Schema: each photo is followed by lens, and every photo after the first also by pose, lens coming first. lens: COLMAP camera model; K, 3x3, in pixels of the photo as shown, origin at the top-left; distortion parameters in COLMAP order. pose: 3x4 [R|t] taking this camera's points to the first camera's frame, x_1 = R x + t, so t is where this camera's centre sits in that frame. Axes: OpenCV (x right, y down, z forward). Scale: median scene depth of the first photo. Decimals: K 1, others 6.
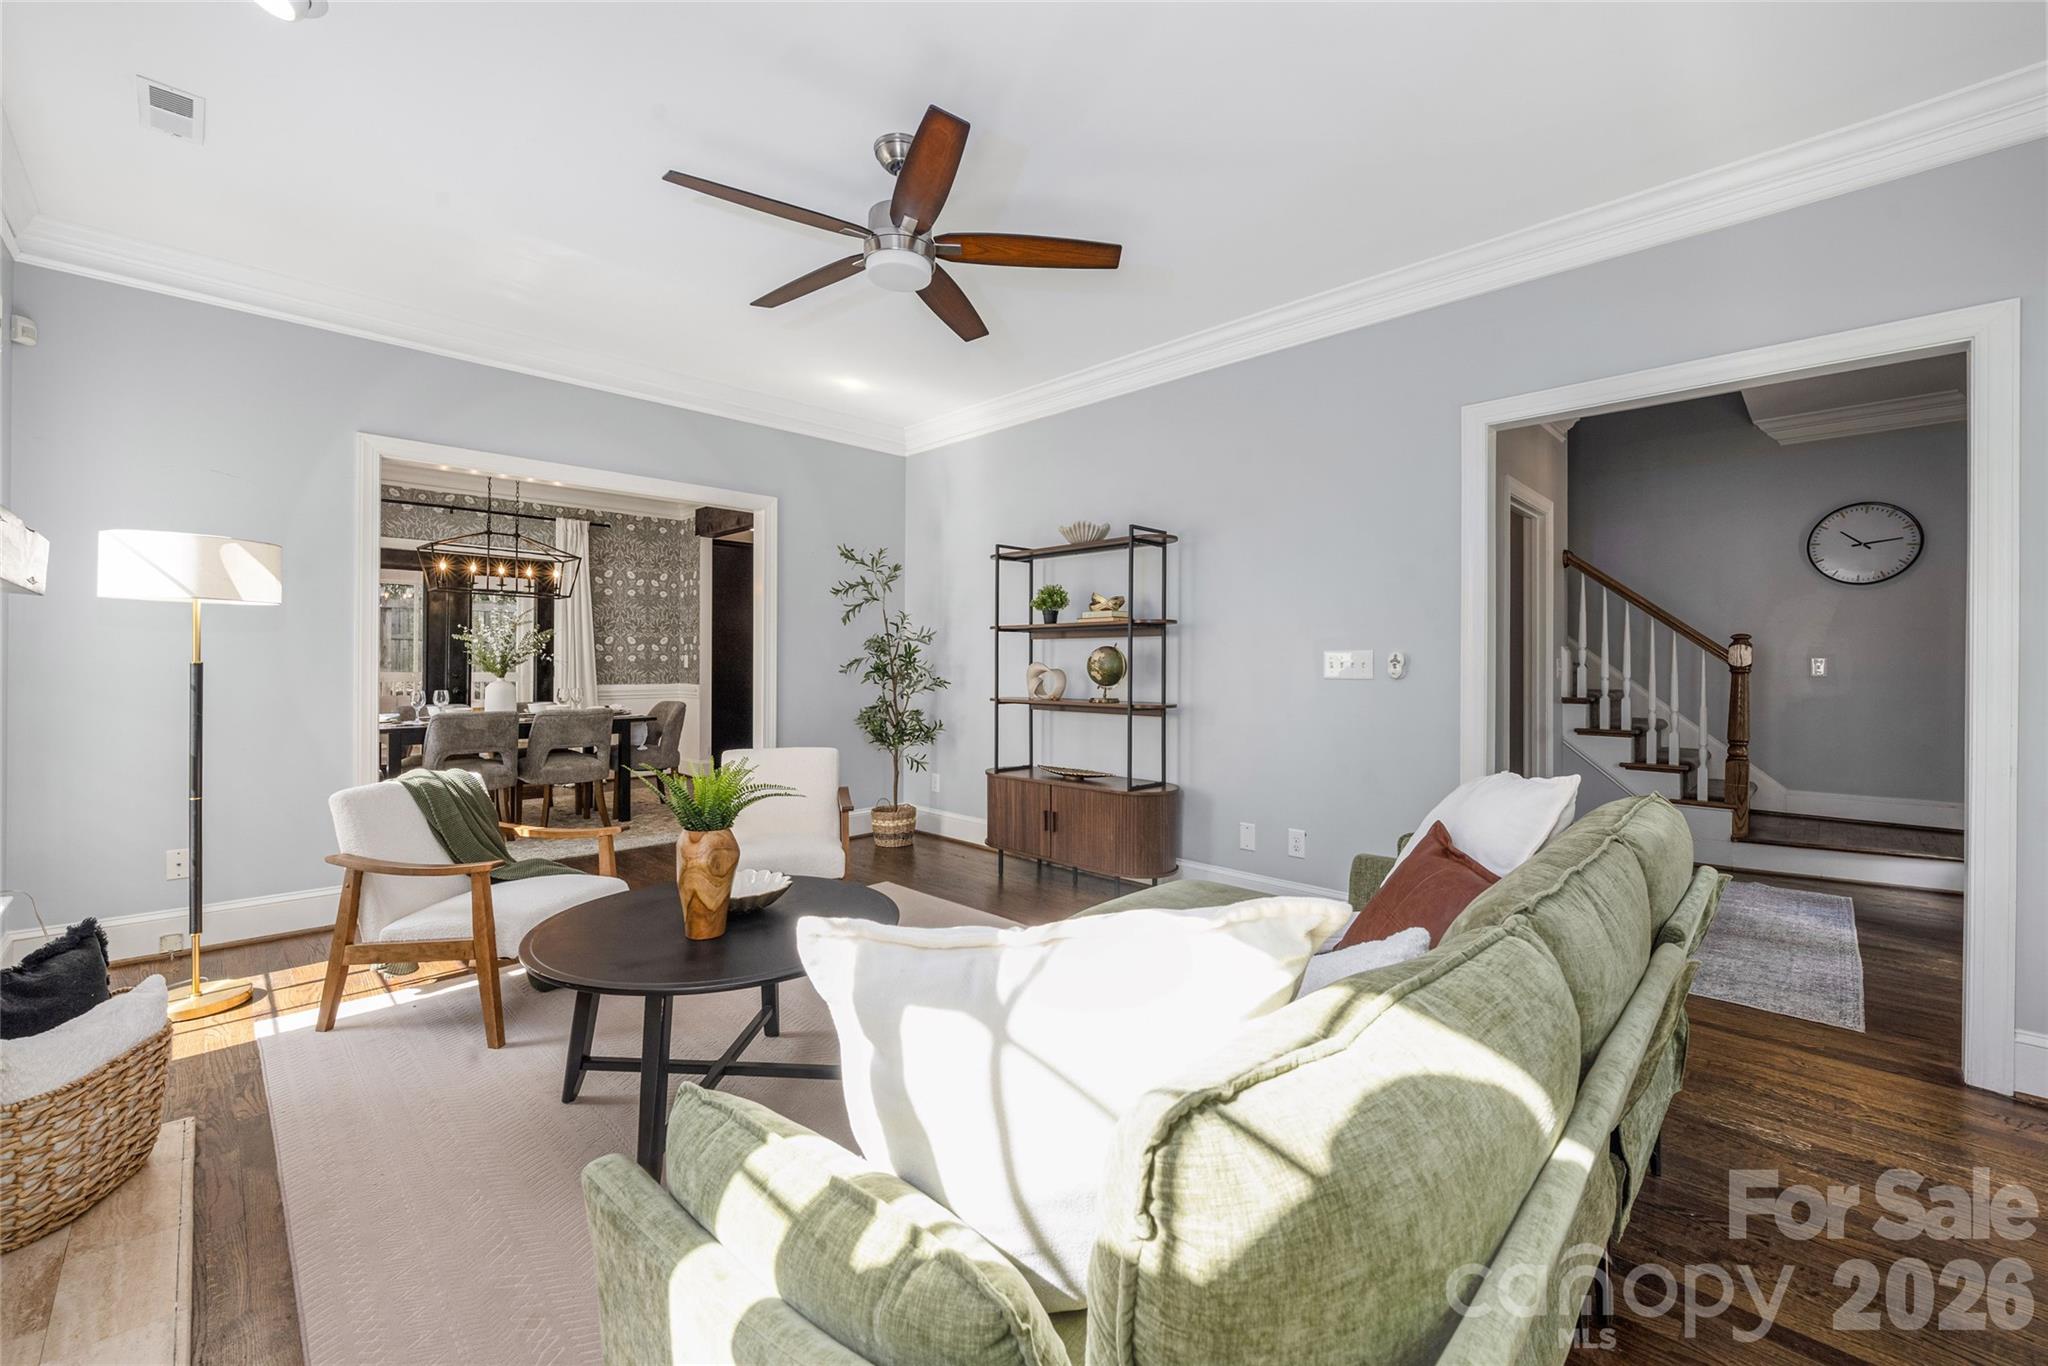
lens RADIAL K [[826.6, 0, 1024.3], [0, 826.6, 659.4], [0, 0, 1]] dist [-0.004041, 0.000802]
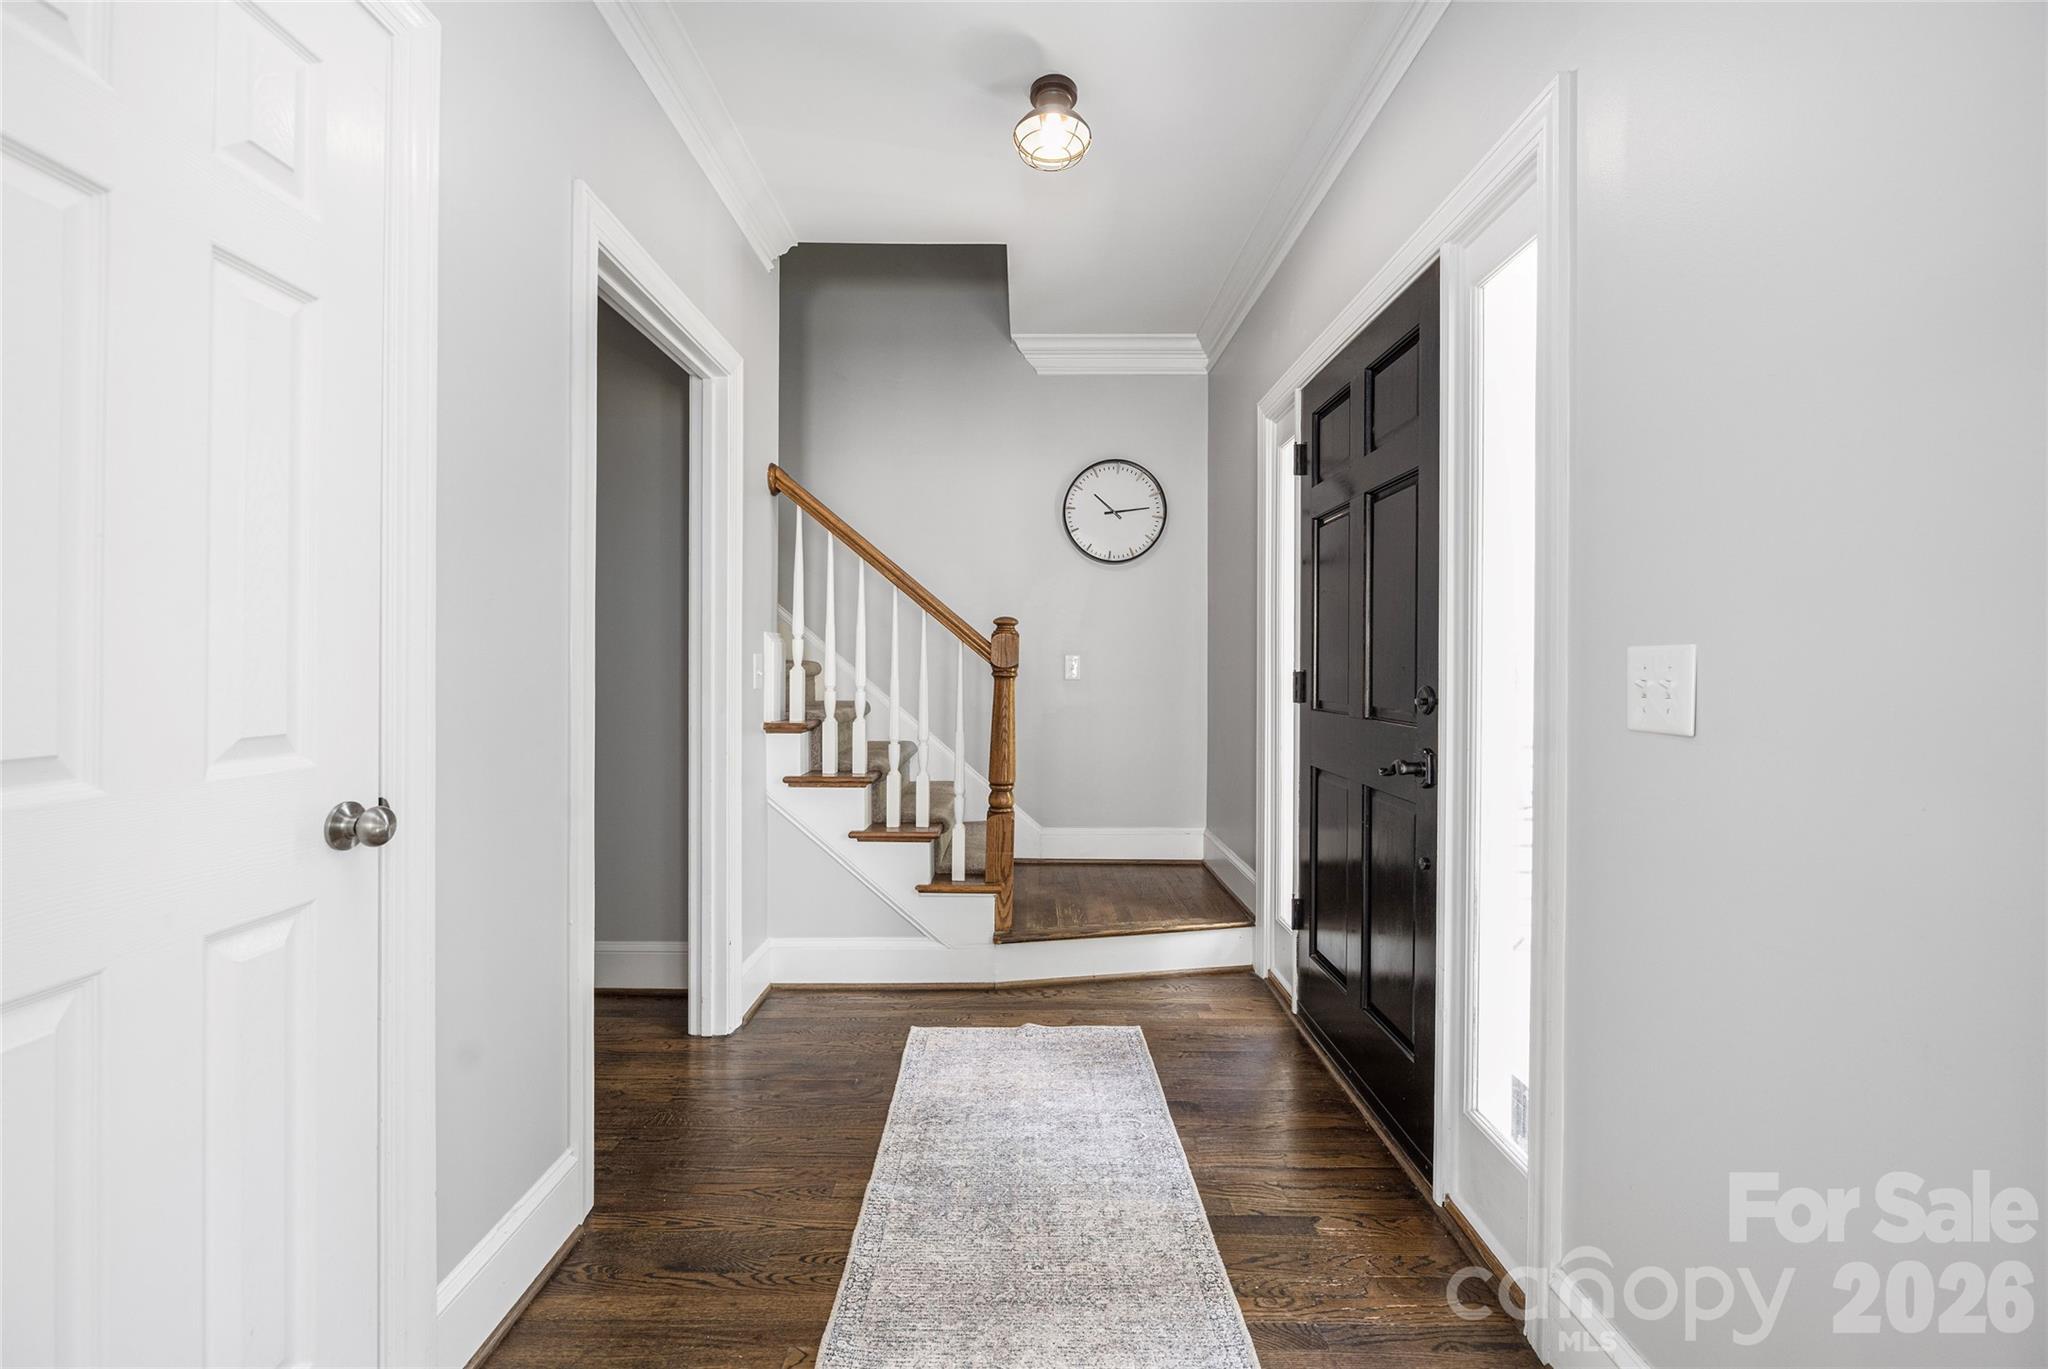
lens RADIAL K [[826.6, 0, 1021.5], [0, 826.6, 667.2], [0, 0, 1]] dist [-0.004041, 0.000802]
pose [[0.714466, -0.006307, 0.699642, 0.394473], [-0.005785, 0.999872, 0.014921, -0.001501], [-0.699646, -0.014708, 0.714338, 0.490831]]
